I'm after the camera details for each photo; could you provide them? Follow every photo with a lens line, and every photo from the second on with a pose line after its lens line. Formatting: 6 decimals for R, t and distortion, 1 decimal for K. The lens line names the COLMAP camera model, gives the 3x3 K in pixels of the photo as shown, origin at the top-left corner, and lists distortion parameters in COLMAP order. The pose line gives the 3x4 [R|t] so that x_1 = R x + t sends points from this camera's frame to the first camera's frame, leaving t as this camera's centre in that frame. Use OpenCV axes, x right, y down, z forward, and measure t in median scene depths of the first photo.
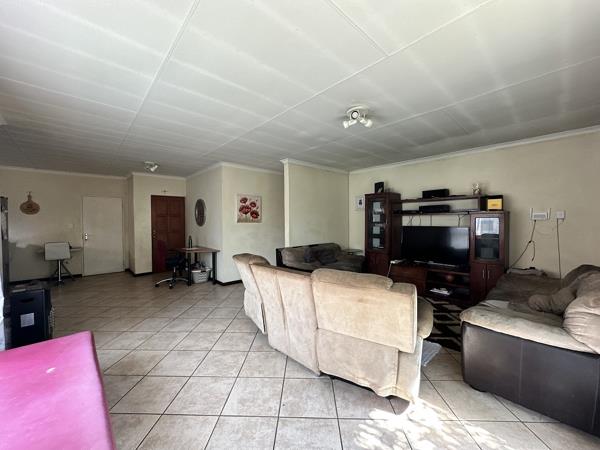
lens RADIAL K [[238.0, 0, 298.8], [0, 238.0, 224.6], [0, 0, 1]] dist [-0.006053, 0.000498]
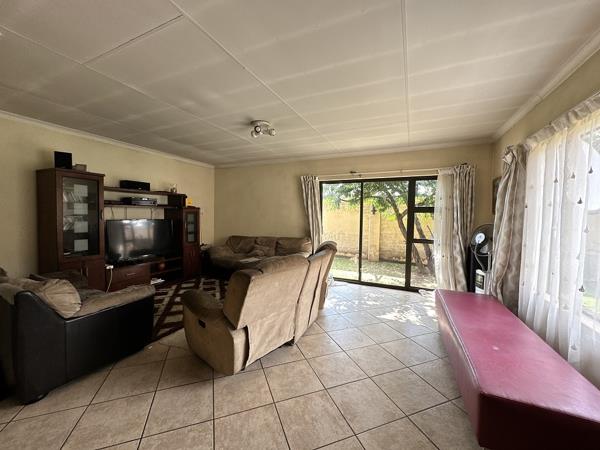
lens RADIAL K [[238.0, 0, 300.9], [0, 238.0, 224.9], [0, 0, 1]] dist [-0.006053, 0.000498]
pose [[-0.381501, -0.038330, 0.923573, -0.499068], [0.007772, 0.998972, 0.044669, -0.007954], [-0.924336, 0.024219, -0.380811, 0.662335]]
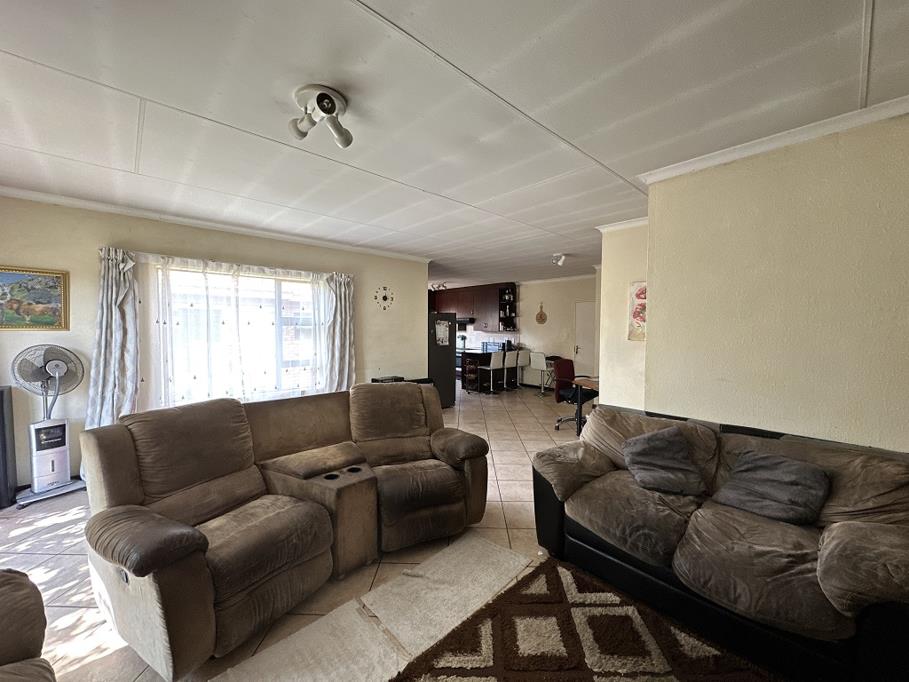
lens RADIAL K [[360.6, 0, 456.4], [0, 360.6, 342.3], [0, 0, 1]] dist [-0.006053, 0.000498]
pose [[0.007320, 0.048121, -0.998815, 0.486950], [-0.022512, 0.998596, 0.047946, -0.032058], [0.999720, 0.022135, 0.008393, 0.648255]]
